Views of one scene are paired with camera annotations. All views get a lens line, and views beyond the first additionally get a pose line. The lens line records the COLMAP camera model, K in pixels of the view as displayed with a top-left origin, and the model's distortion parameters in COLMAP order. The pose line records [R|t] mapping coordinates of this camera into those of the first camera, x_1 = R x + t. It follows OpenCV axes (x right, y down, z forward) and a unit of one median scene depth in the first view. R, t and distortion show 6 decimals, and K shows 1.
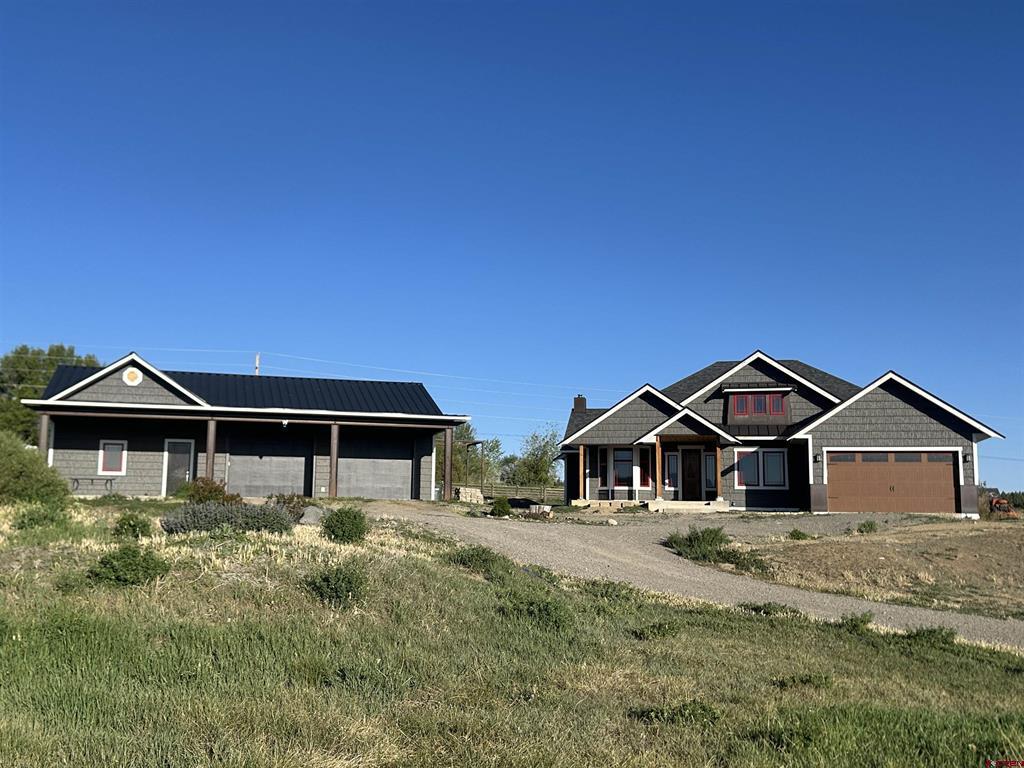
lens RADIAL K [[1034.4, 0, 512.0], [0, 1034.4, 384.0], [0, 0, 1]] dist [0.106147, 0.006458]
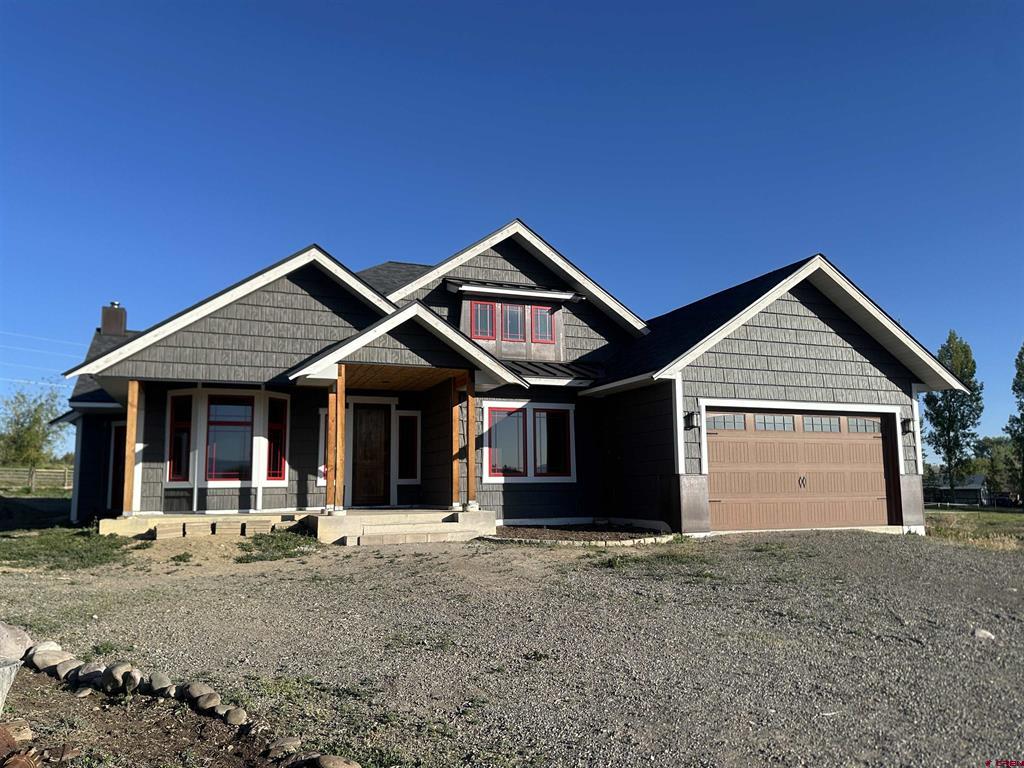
lens RADIAL K [[755.2, 0, 512.0], [0, 755.2, 384.0], [0, 0, 1]] dist [0.171777, -0.263599]
pose [[0.839409, 0.056471, 0.540558, 0.028639], [-0.052641, 0.998359, -0.022553, 0.061500], [-0.540945, -0.009525, 0.841004, 0.691023]]
